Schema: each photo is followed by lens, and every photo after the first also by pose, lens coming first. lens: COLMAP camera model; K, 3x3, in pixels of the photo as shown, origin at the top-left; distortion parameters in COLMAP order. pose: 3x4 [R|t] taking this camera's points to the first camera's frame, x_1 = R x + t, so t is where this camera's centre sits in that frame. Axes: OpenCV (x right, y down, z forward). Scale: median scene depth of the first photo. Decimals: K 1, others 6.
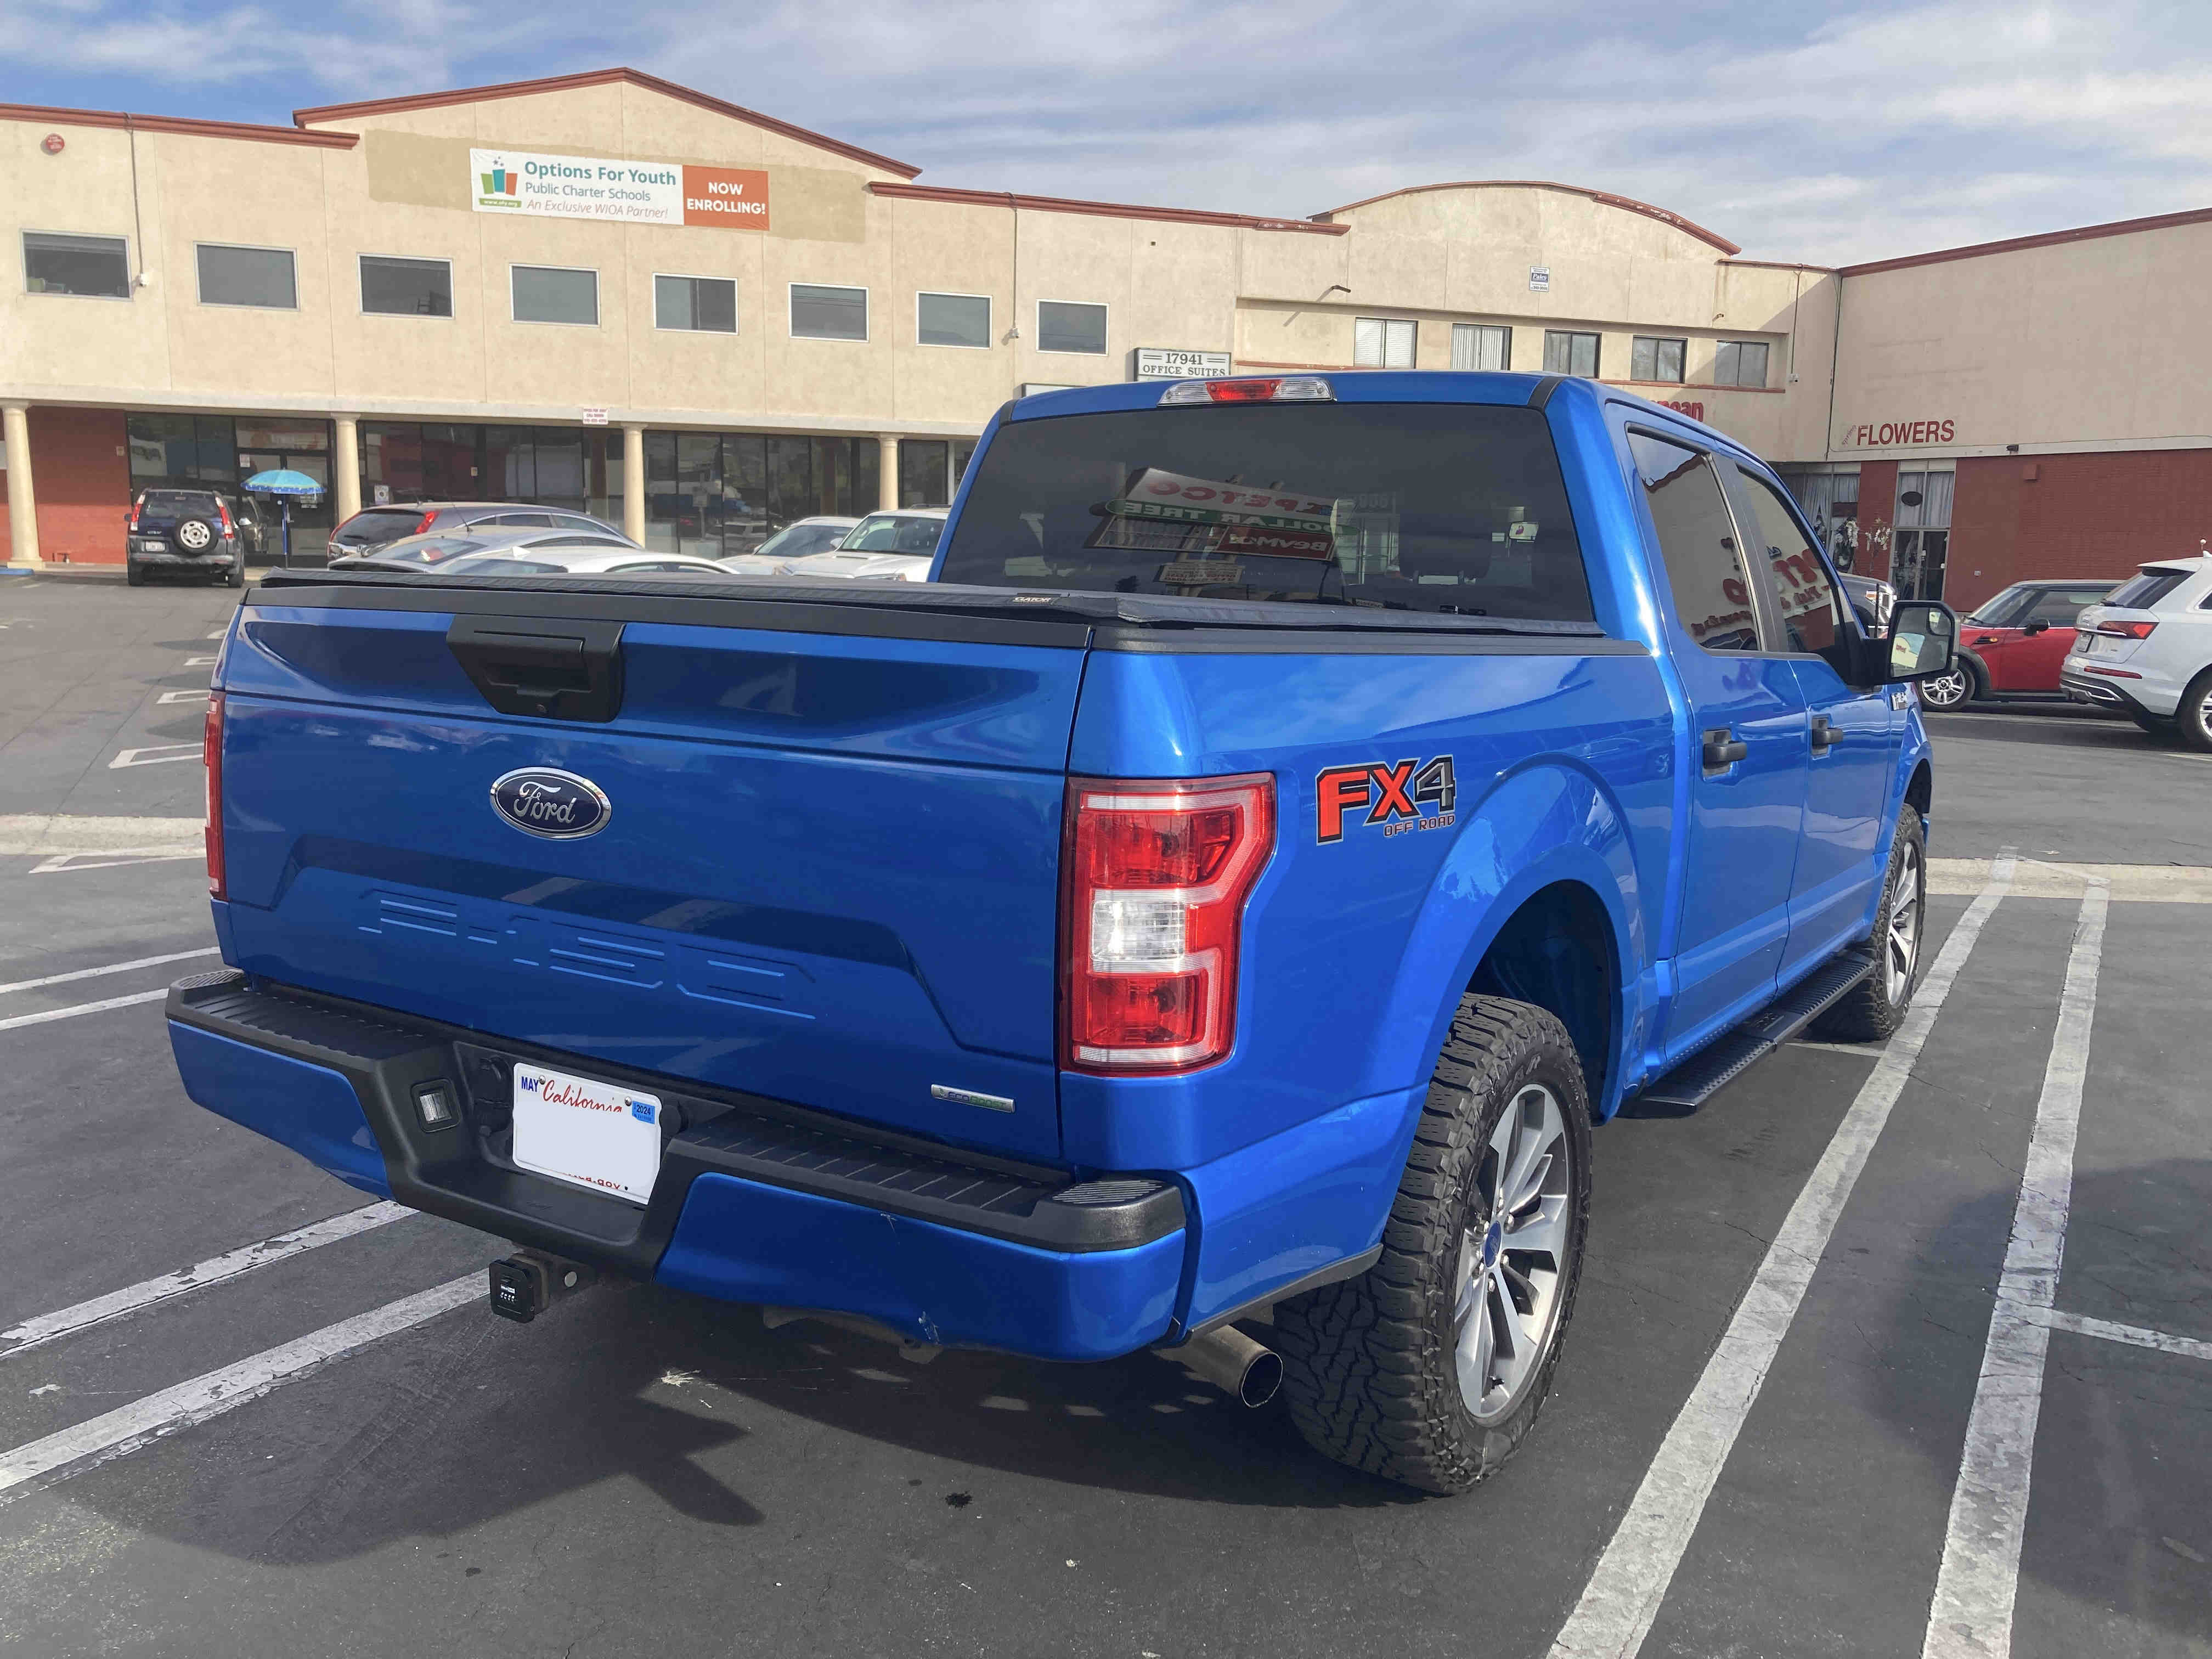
lens RADIAL K [[1798.8, 0, 1106.0], [0, 1798.8, 829.5], [0, 0, 1]] dist [0.134139, -0.181506]
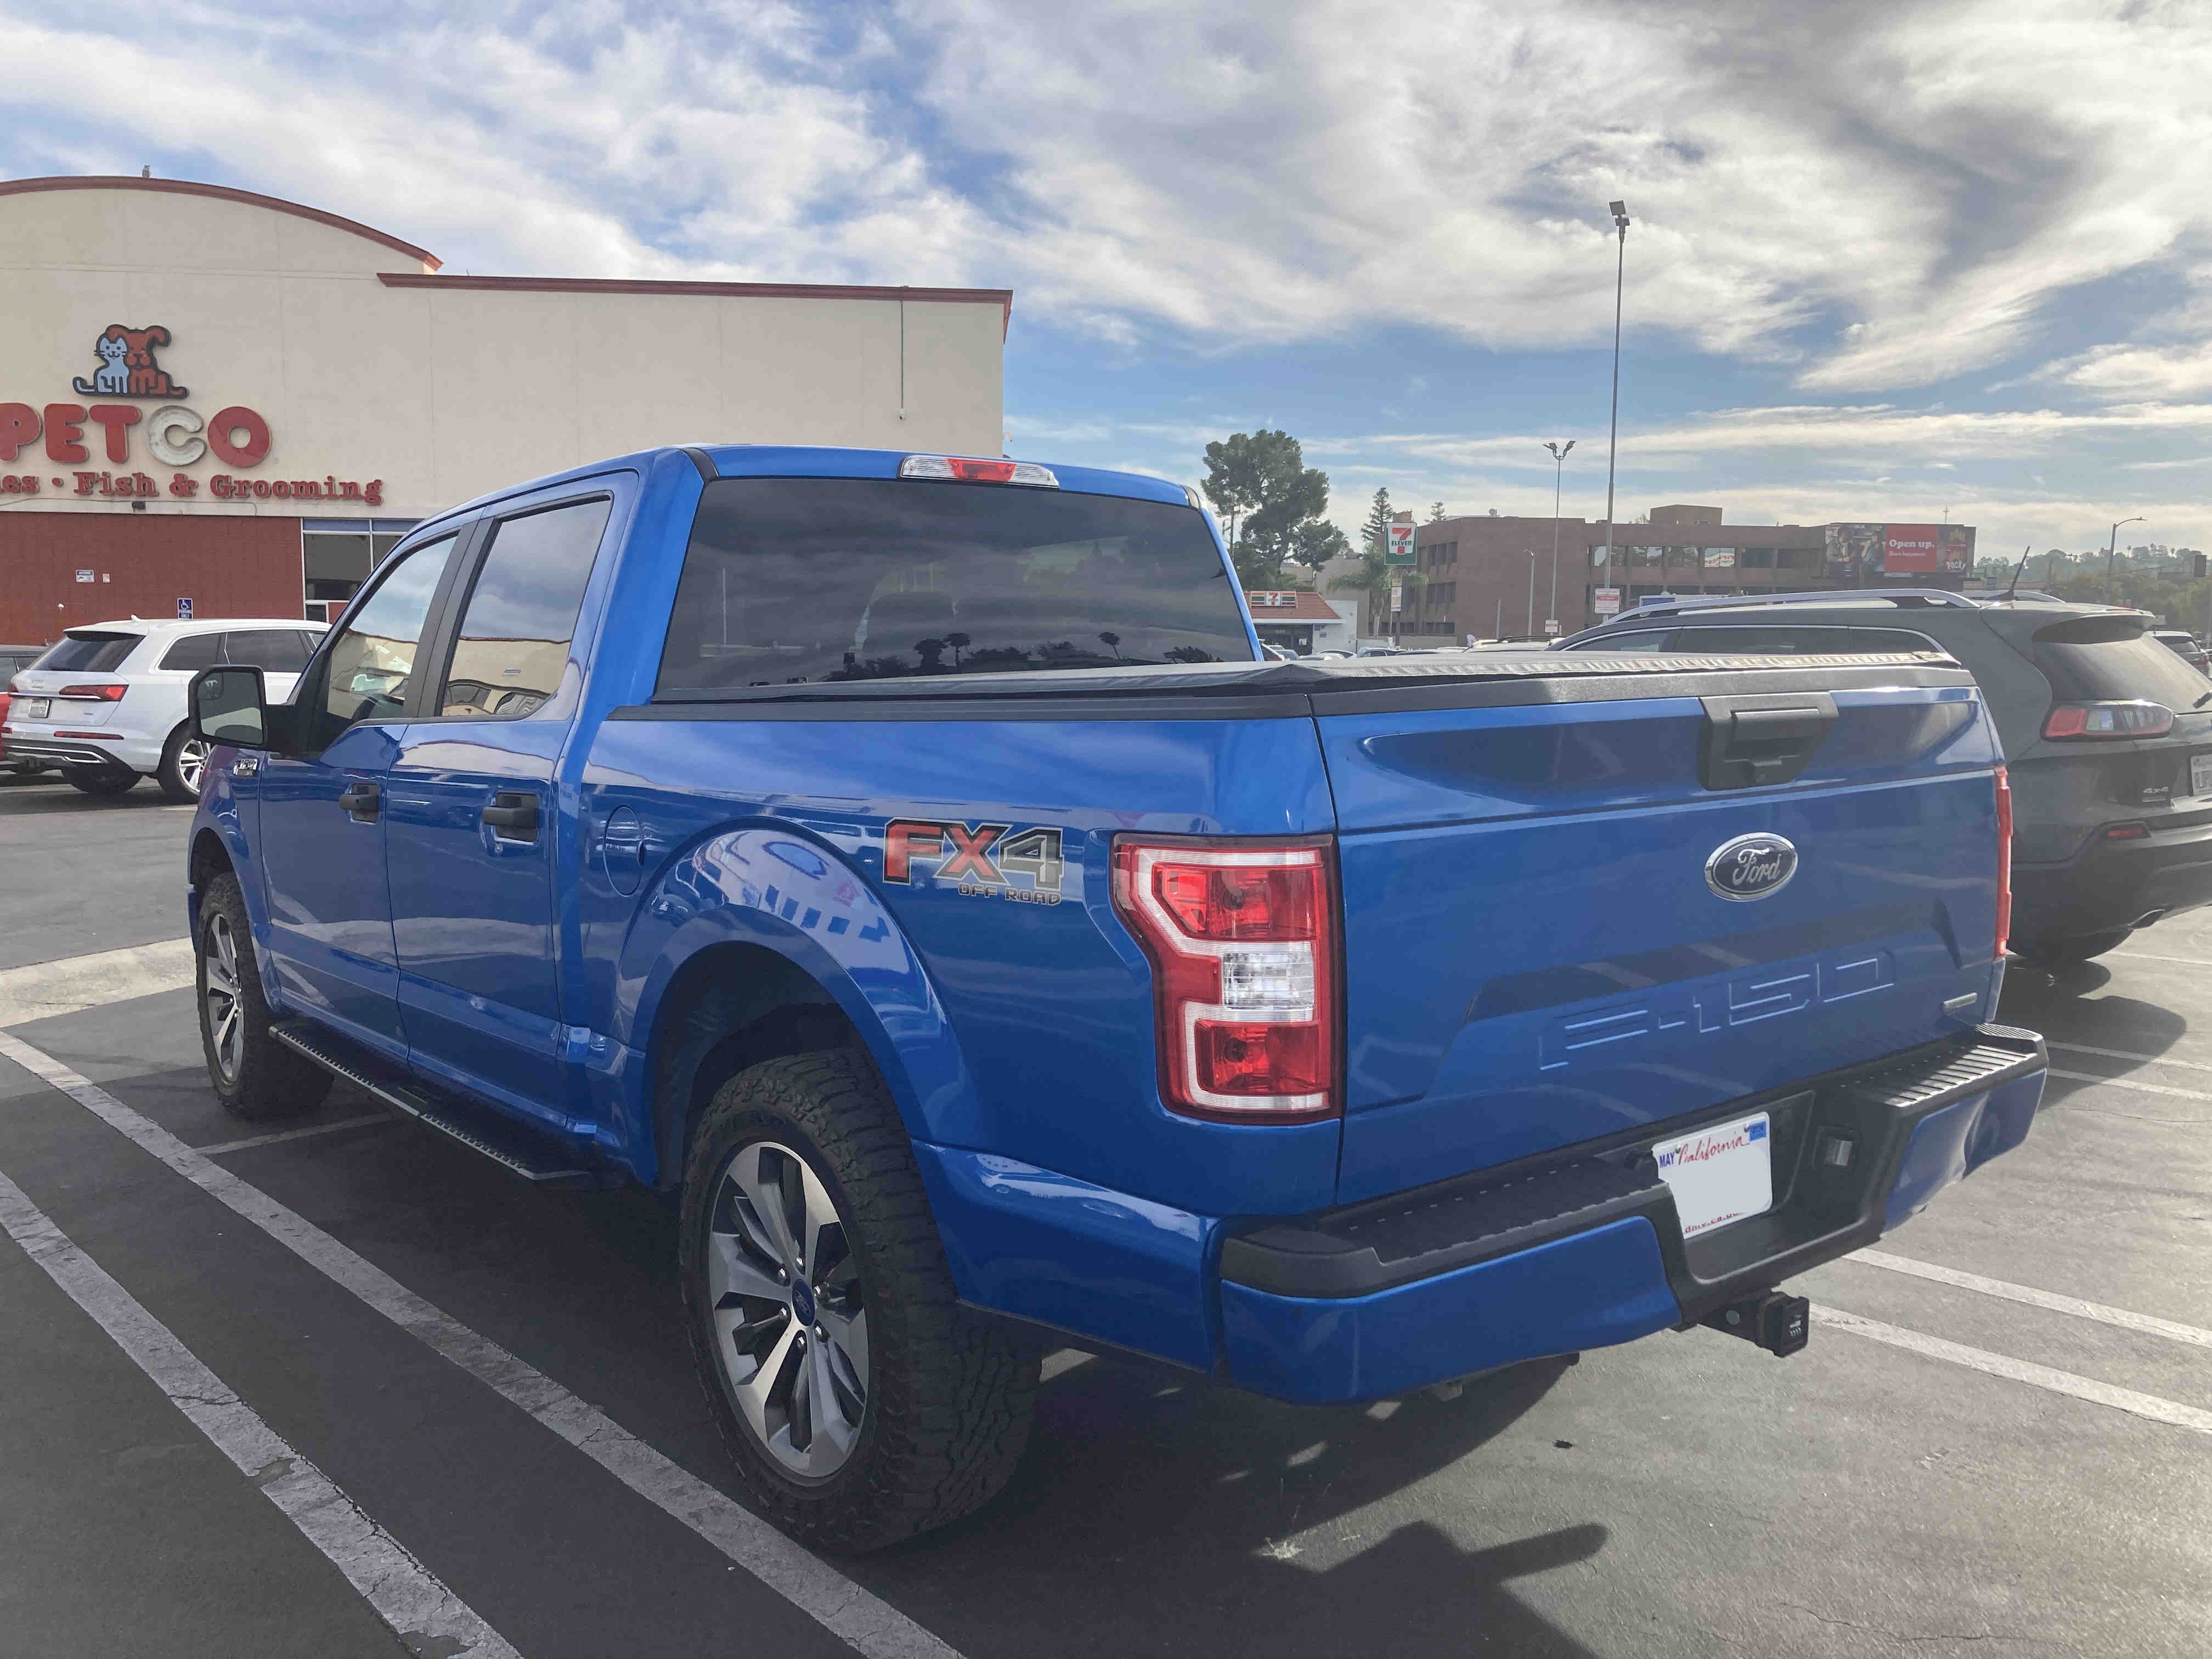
lens RADIAL K [[1798.8, 0, 1106.0], [0, 1798.8, 829.5], [0, 0, 1]] dist [0.134139, -0.181506]
pose [[0.274183, -0.116578, 0.954585, -1.025797], [0.146653, 0.986084, 0.078302, -0.125801], [-0.950430, 0.118523, 0.287464, 0.751301]]
